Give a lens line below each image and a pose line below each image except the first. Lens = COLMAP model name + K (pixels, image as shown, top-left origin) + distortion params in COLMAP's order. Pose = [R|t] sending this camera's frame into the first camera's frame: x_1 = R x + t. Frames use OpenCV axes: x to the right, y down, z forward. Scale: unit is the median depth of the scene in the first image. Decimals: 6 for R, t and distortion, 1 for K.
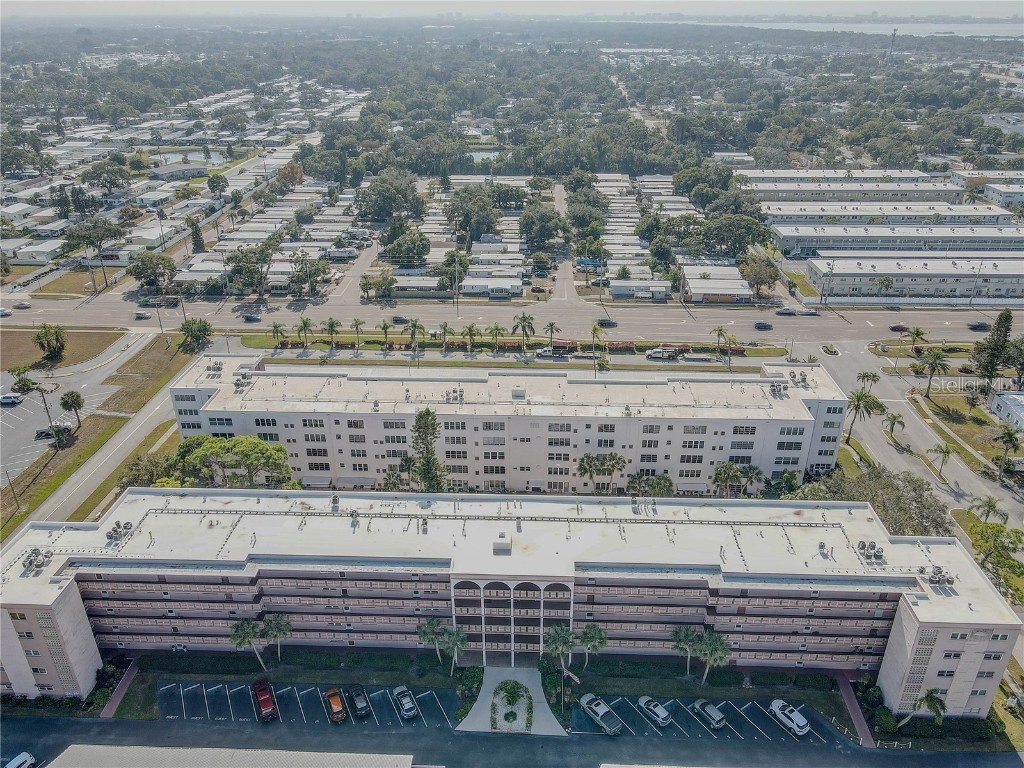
lens RADIAL K [[750.0, 0, 512.7], [0, 750.0, 383.6], [0, 0, 1]] dist [0.006469, 0.018836]
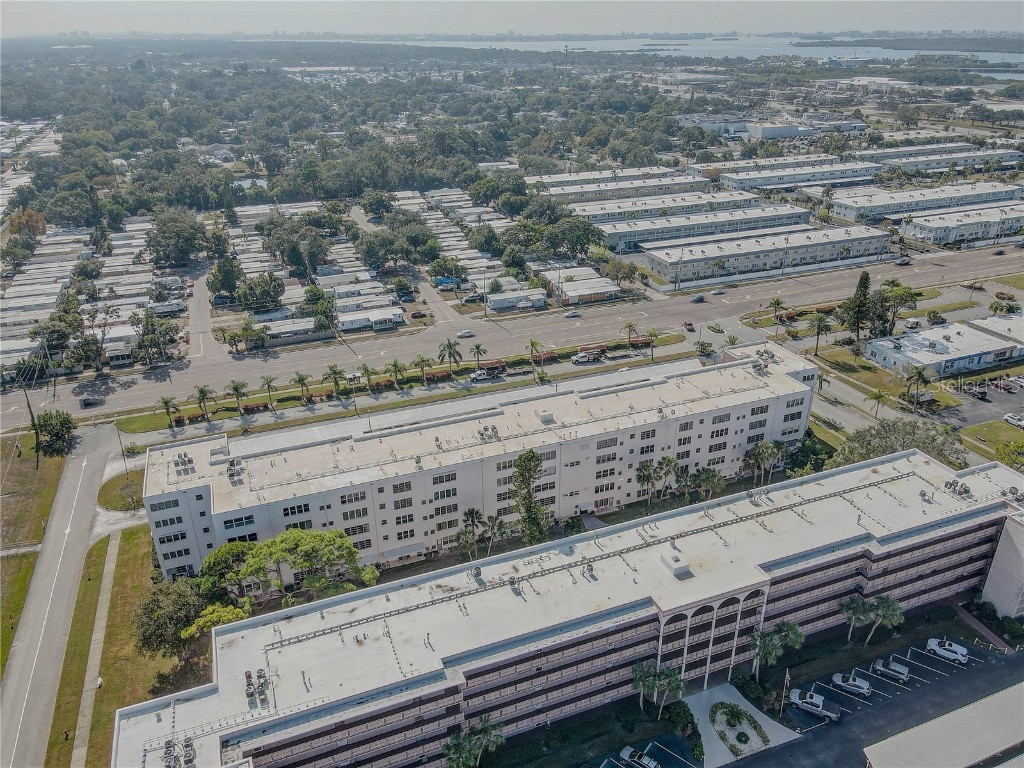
lens RADIAL K [[750.0, 0, 513.8], [0, 750.0, 381.9], [0, 0, 1]] dist [0.006469, 0.018836]
pose [[0.913992, -0.176963, 0.365108, -0.226438], [0.184945, 0.982659, 0.013301, -0.032461], [-0.361130, 0.055368, 0.930870, 0.071016]]
